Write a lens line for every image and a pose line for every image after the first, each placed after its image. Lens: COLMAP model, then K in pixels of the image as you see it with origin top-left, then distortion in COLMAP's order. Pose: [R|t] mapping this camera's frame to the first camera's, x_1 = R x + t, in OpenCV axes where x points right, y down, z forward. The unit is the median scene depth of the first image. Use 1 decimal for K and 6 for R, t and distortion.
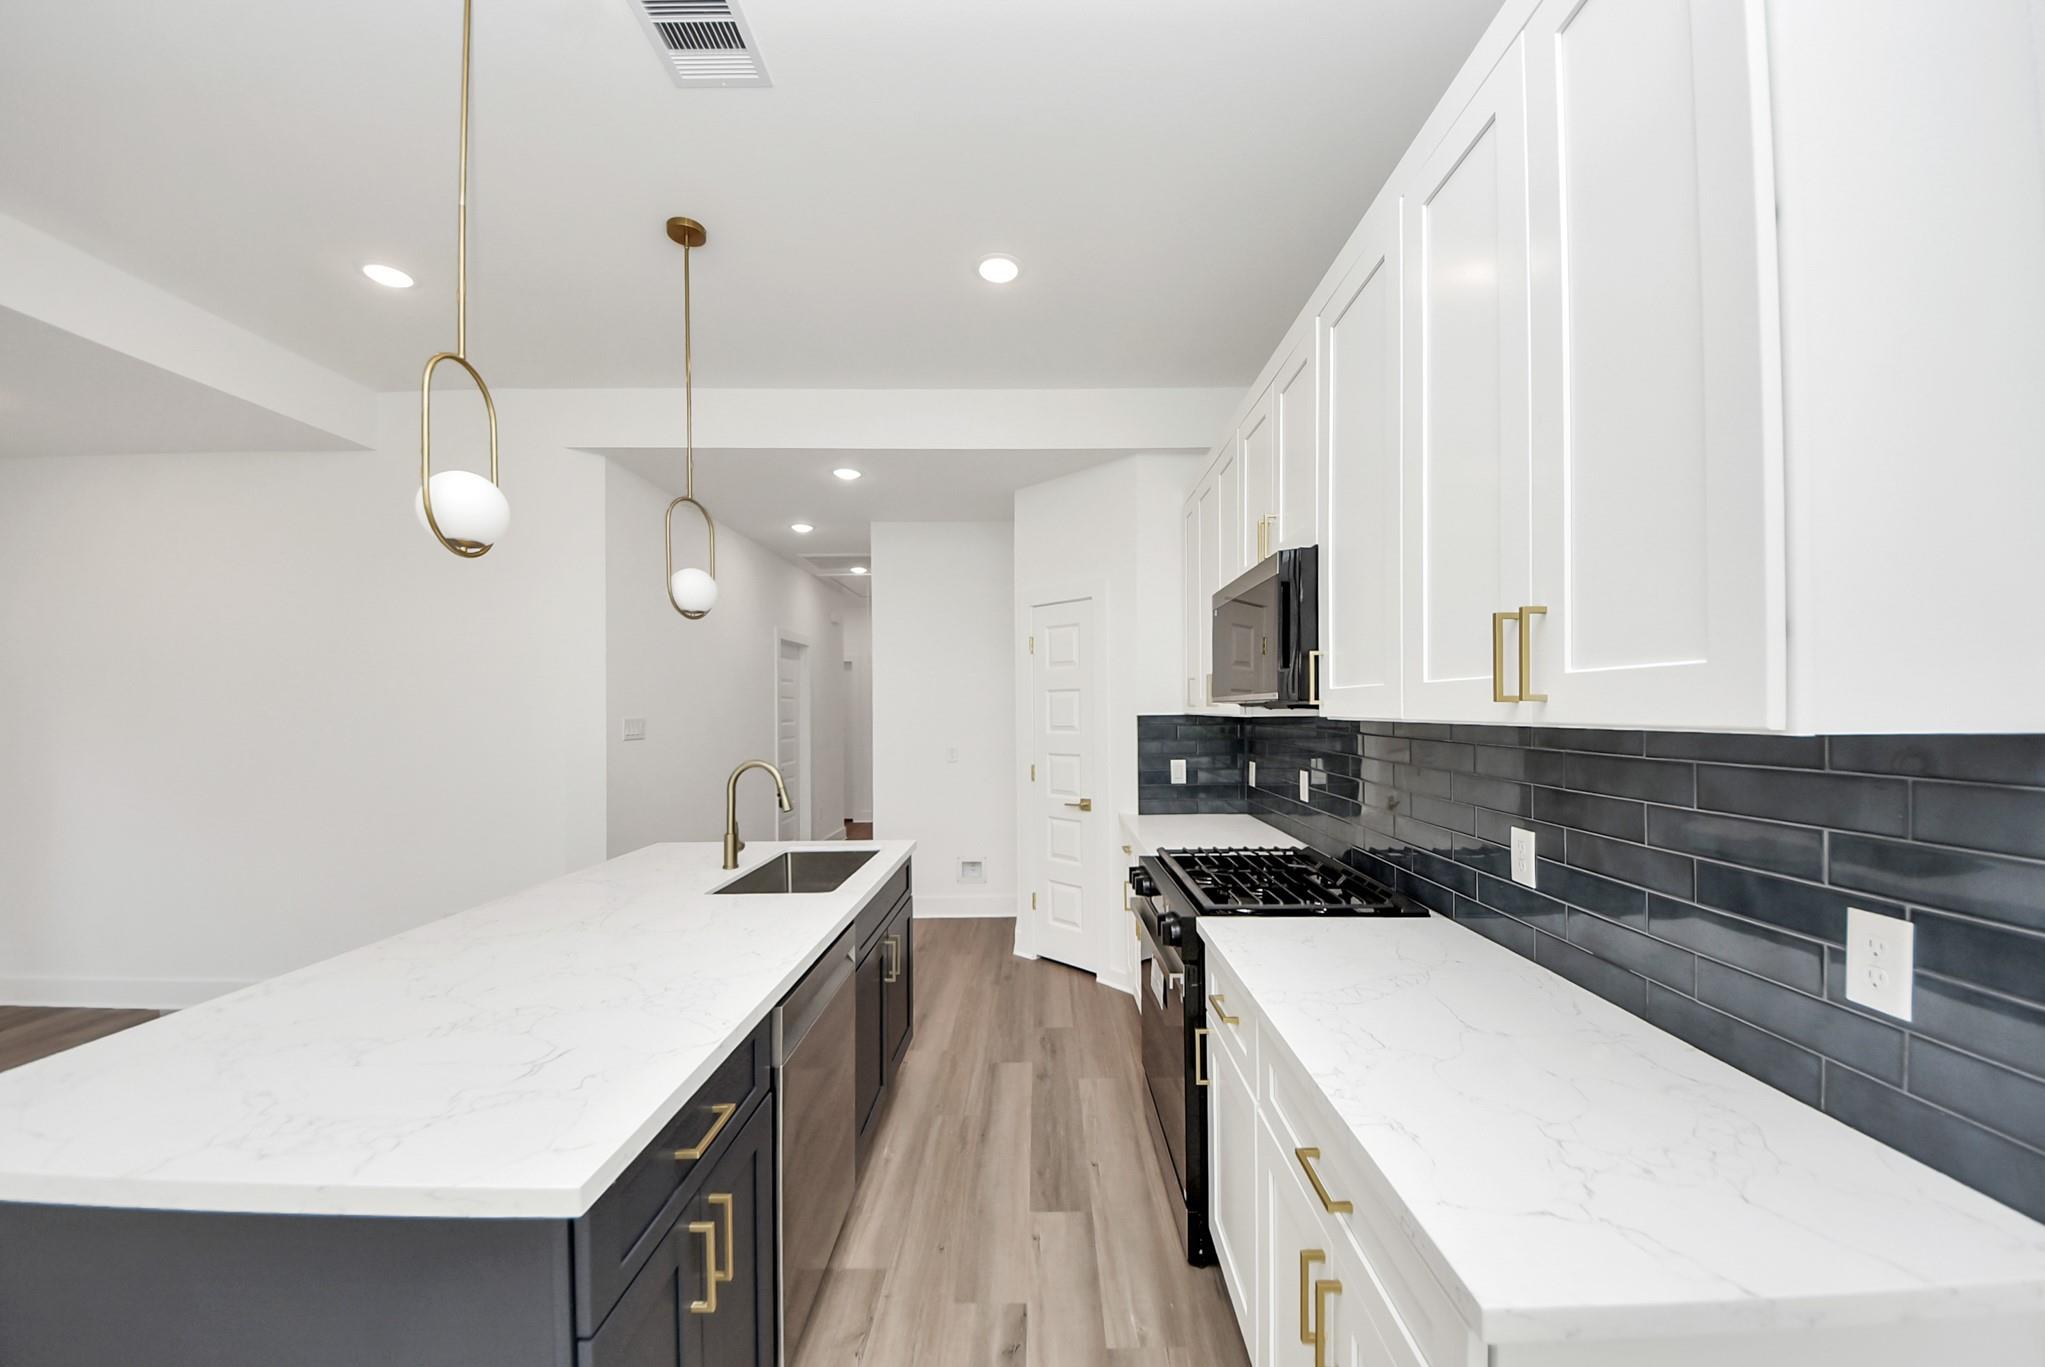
lens RADIAL K [[750.4, 0, 1036.4], [0, 750.4, 710.3], [0, 0, 1]] dist [0.066051, -0.032982]
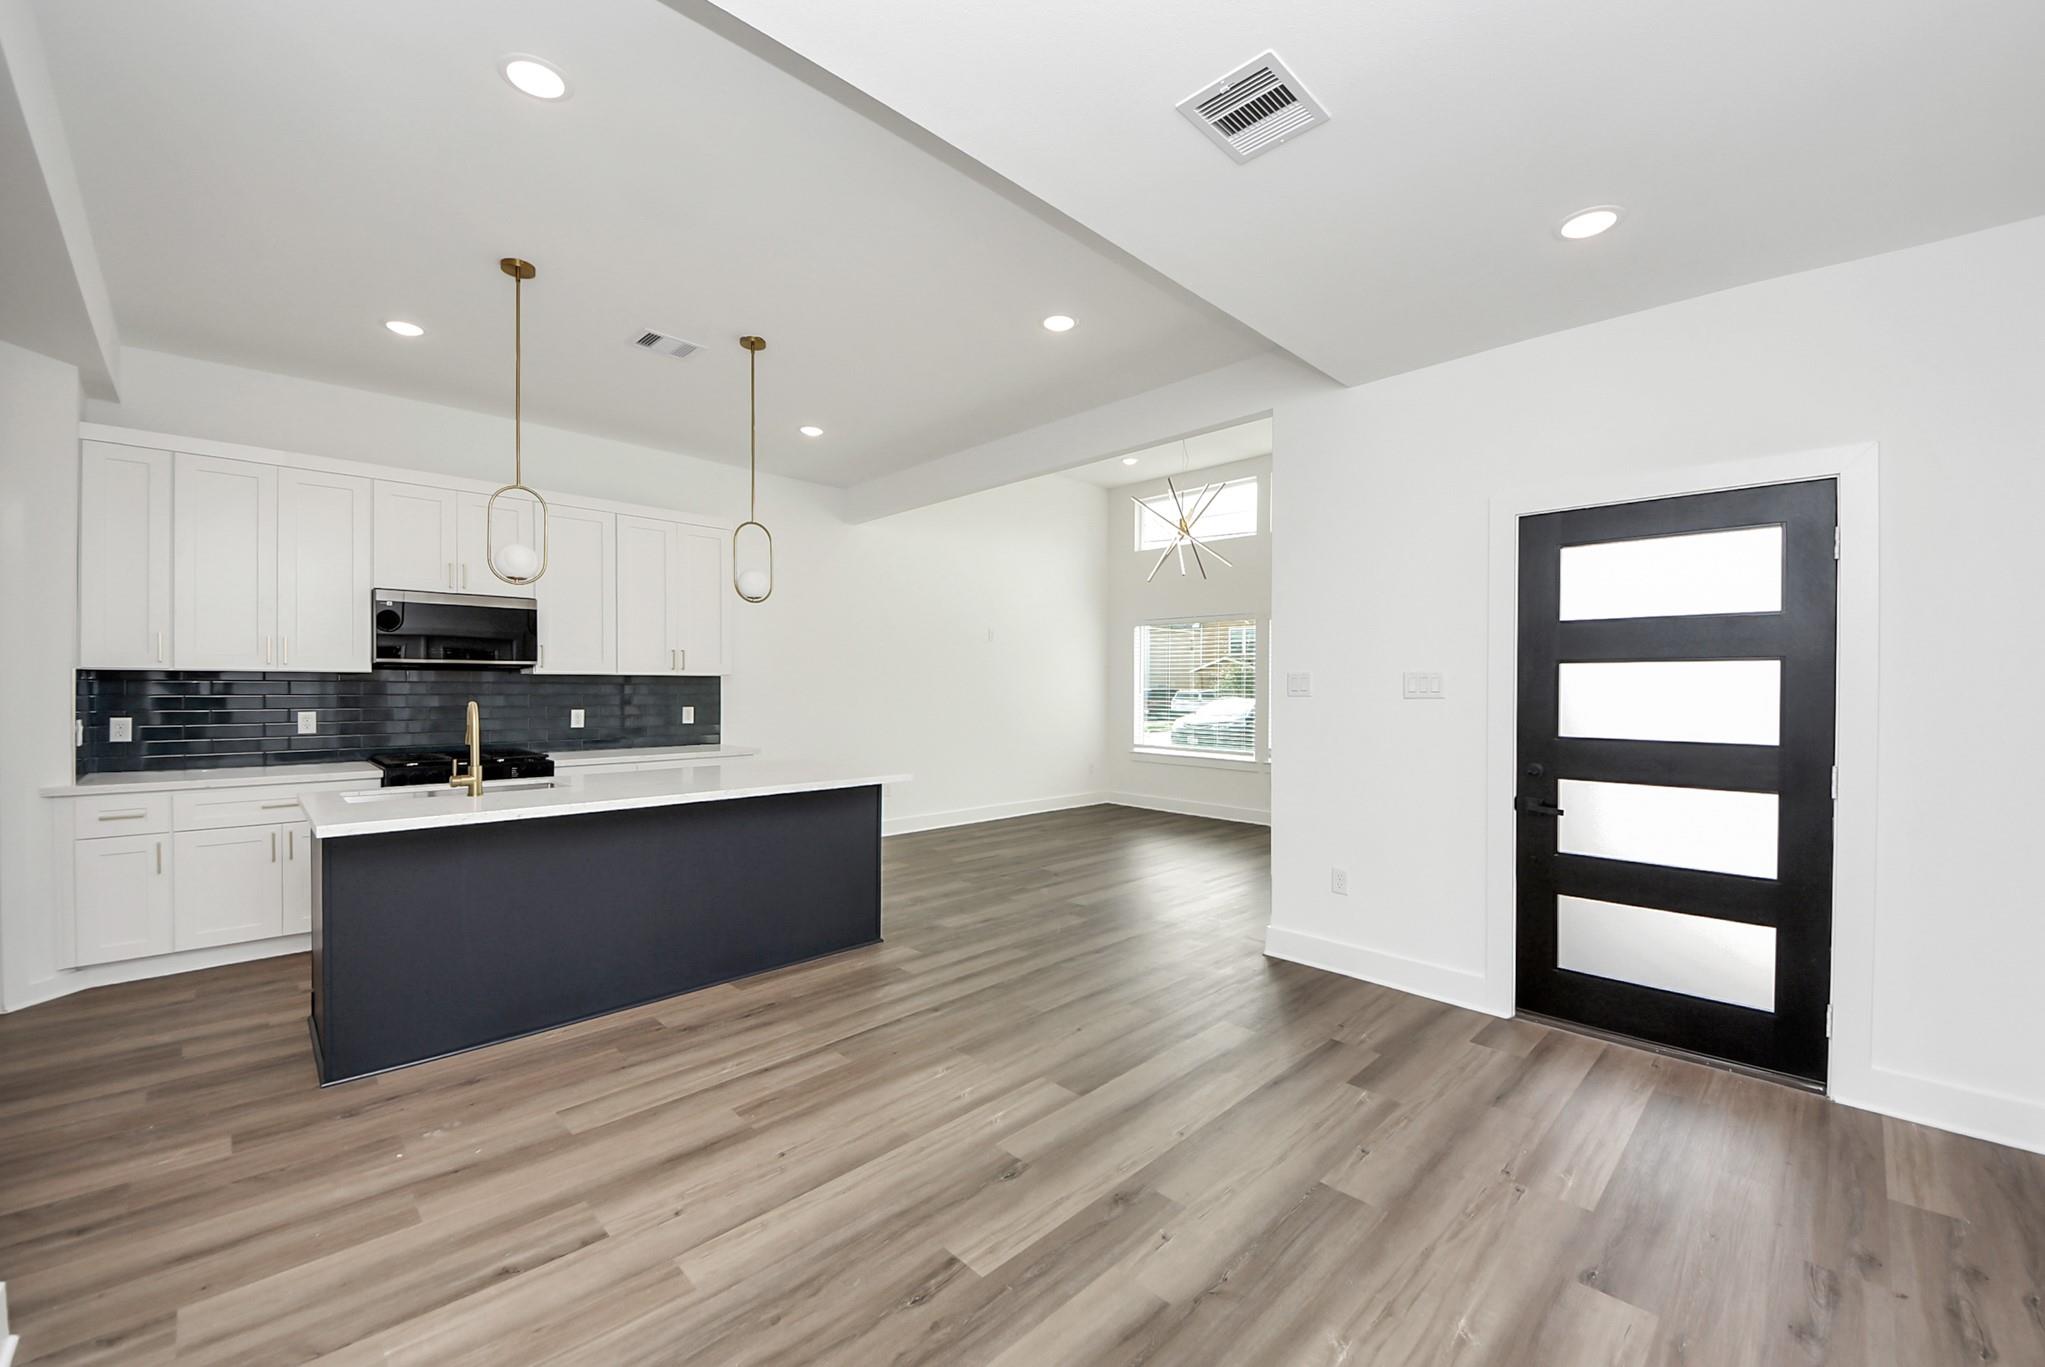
lens RADIAL K [[792.3, 0, 1048.0], [0, 792.3, 689.4], [0, 0, 1]] dist [0.012061, -0.012564]
pose [[-0.725463, 0.006730, 0.688228, -1.332662], [0.009817, 0.999952, 0.000569, 0.041863], [-0.688191, 0.007169, -0.725494, 0.918890]]
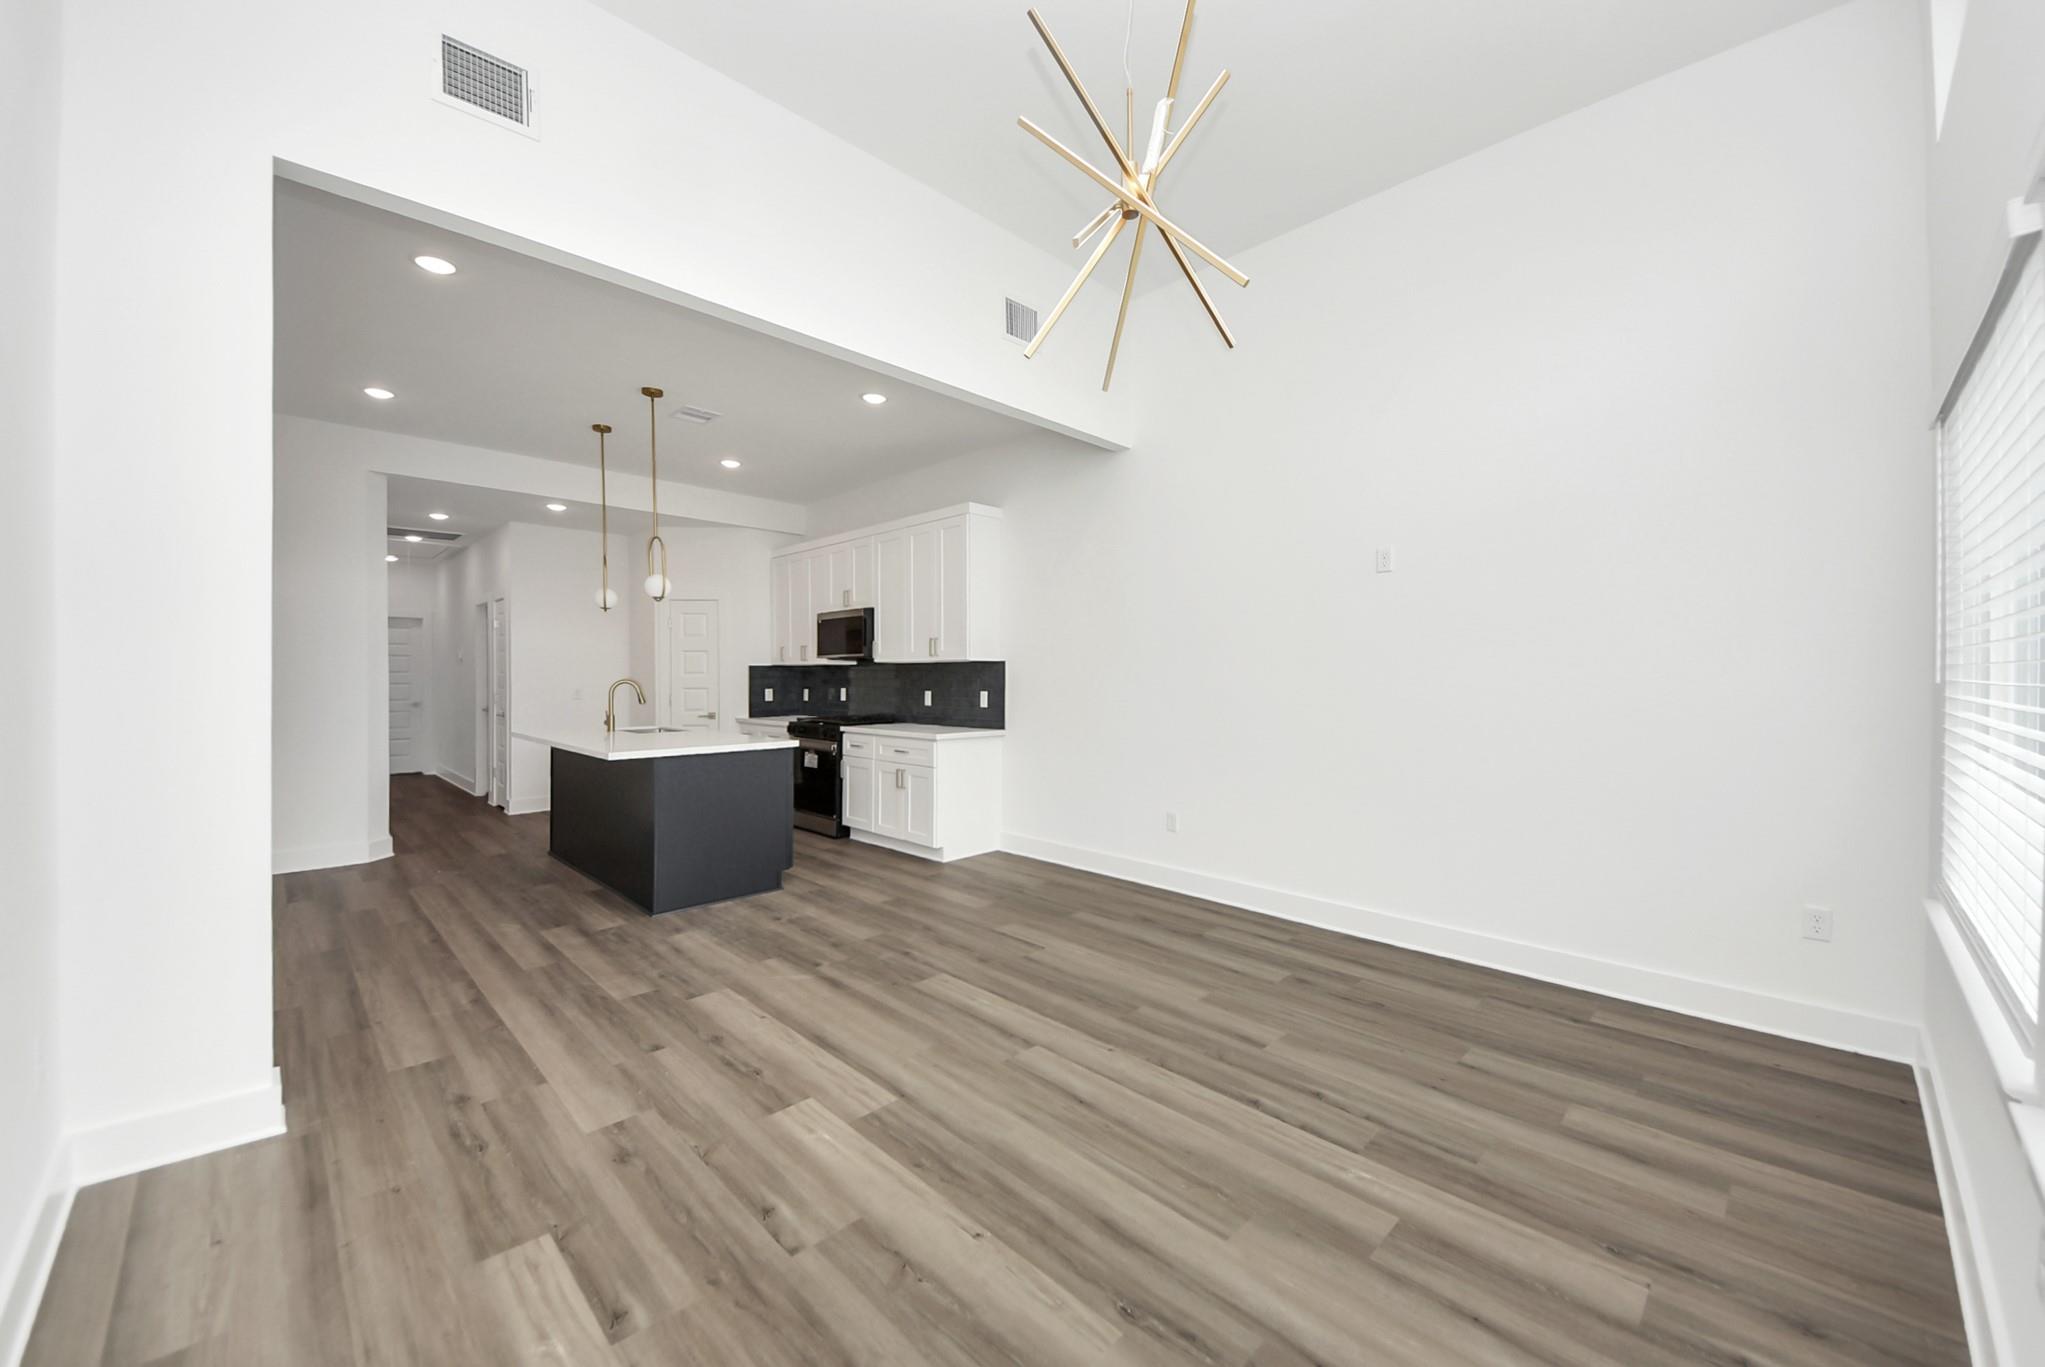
lens RADIAL K [[792.3, 0, 1048.0], [0, 792.3, 689.4], [0, 0, 1]] dist [0.012061, -0.012564]
pose [[0.697617, -0.000639, 0.716471, -0.808229], [-0.003319, 0.999986, 0.004124, 0.058694], [-0.716464, -0.005255, 0.697605, -0.984844]]
